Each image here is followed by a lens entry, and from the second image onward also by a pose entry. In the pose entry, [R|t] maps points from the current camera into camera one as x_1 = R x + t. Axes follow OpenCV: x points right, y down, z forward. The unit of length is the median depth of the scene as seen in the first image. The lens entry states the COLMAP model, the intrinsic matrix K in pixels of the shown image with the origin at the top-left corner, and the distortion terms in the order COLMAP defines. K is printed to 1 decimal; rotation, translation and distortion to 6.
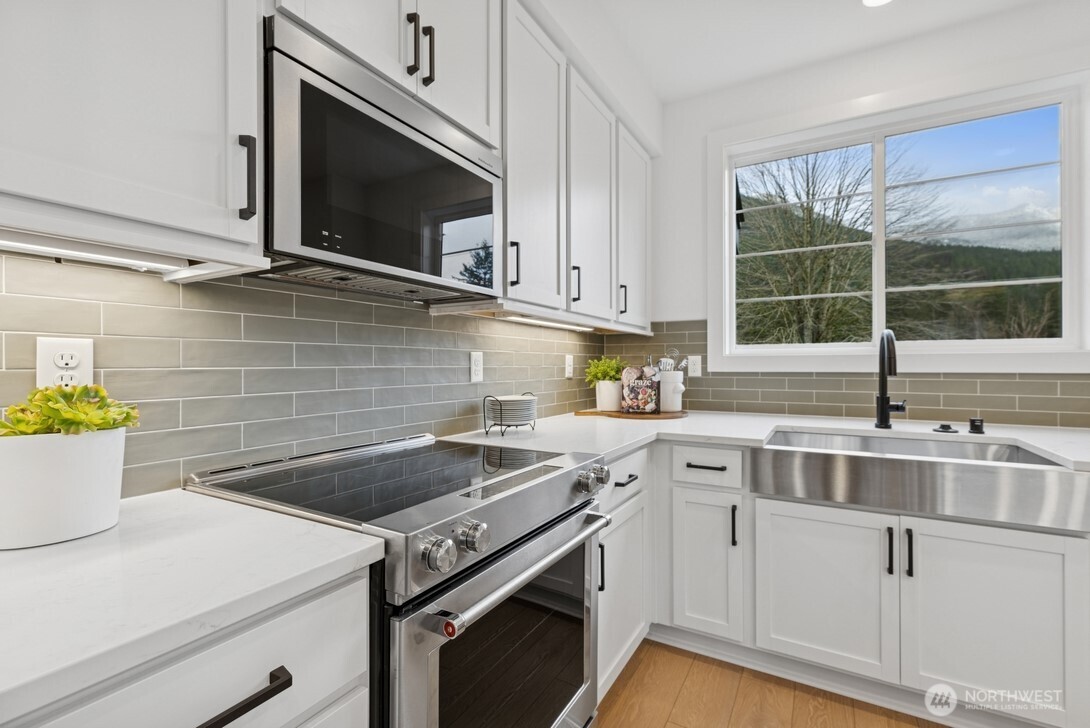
lens RADIAL K [[471.3, 0, 584.3], [0, 471.3, 364.7], [0, 0, 1]] dist [-0.001468, -0.000058]
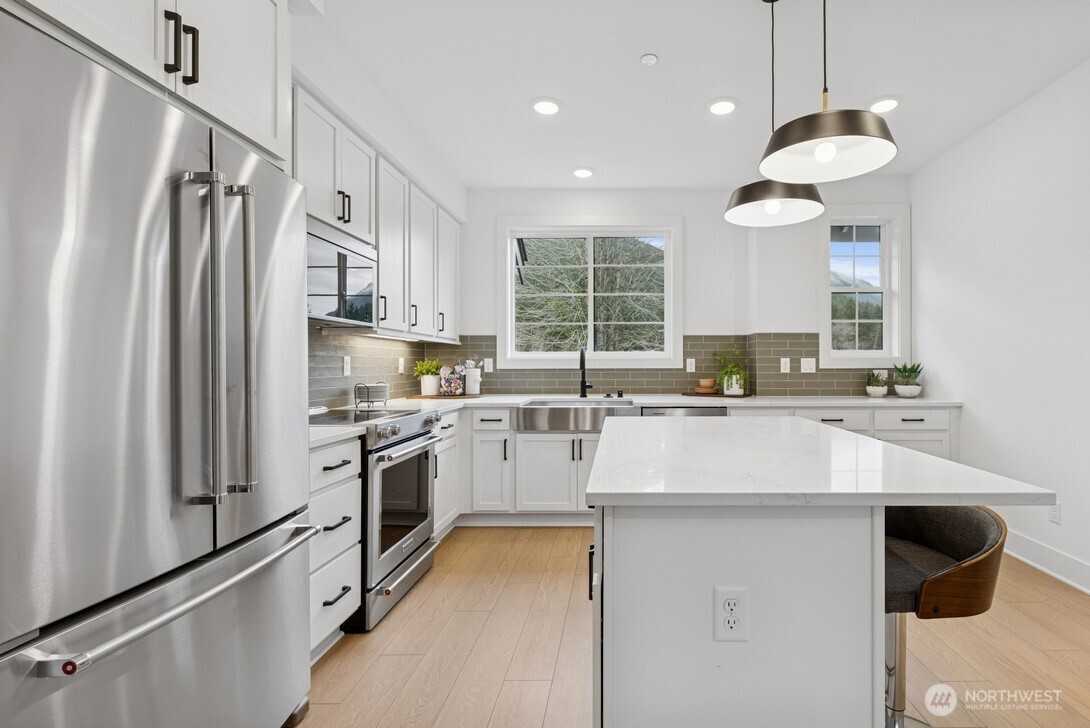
lens RADIAL K [[471.3, 0, 584.3], [0, 471.3, 364.7], [0, 0, 1]] dist [-0.001468, -0.000058]
pose [[0.918477, 0.000314, 0.395474, -0.100498], [-0.000734, 0.999999, 0.000912, -0.001060], [-0.395473, -0.001128, 0.918477, -0.621175]]
